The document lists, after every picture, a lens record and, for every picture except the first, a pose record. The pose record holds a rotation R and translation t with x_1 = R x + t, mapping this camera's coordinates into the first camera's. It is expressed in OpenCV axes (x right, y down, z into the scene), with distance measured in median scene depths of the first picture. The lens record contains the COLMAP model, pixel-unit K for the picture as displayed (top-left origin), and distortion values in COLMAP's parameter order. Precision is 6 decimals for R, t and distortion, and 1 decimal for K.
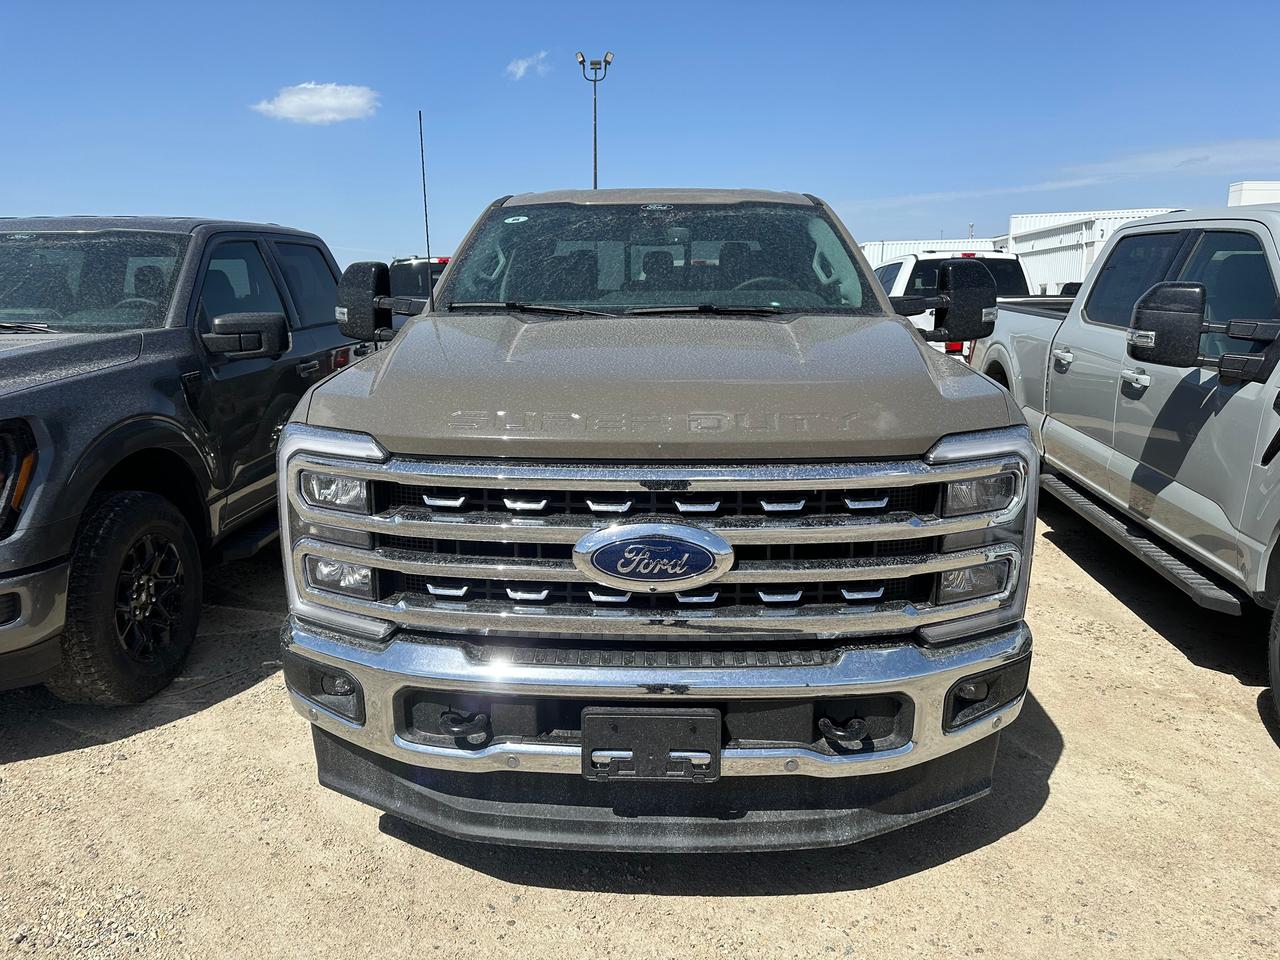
lens RADIAL K [[889.7, 0, 640.0], [0, 889.7, 480.0], [0, 0, 1]] dist [0.089082, -0.098122]
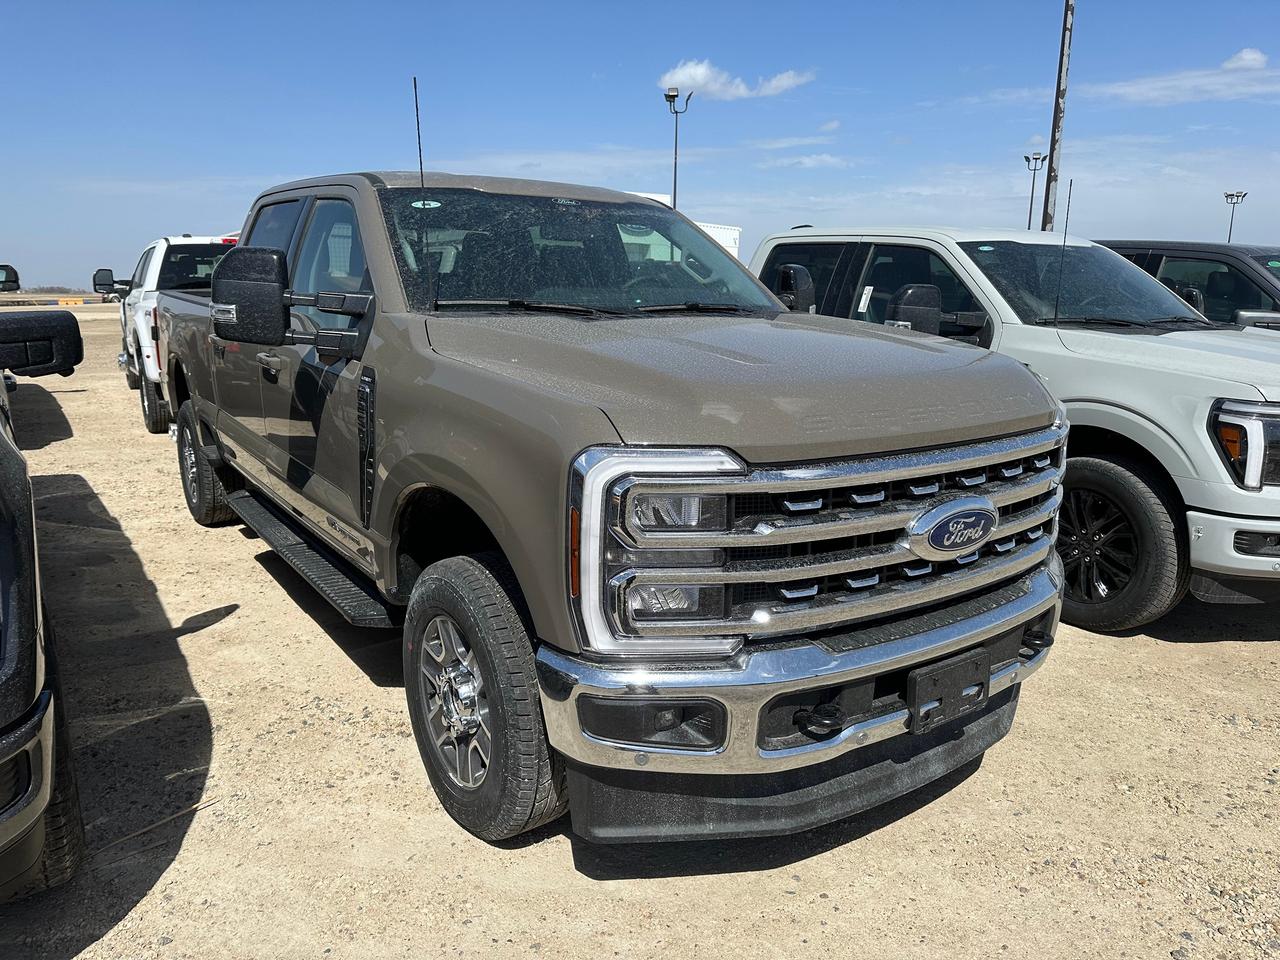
lens RADIAL K [[889.7, 0, 640.0], [0, 889.7, 480.0], [0, 0, 1]] dist [0.089082, -0.098122]
pose [[0.802562, -0.117992, 0.584784, -0.691148], [0.107500, 0.992803, 0.052785, -0.056188], [-0.586803, 0.020502, 0.809470, 0.206276]]
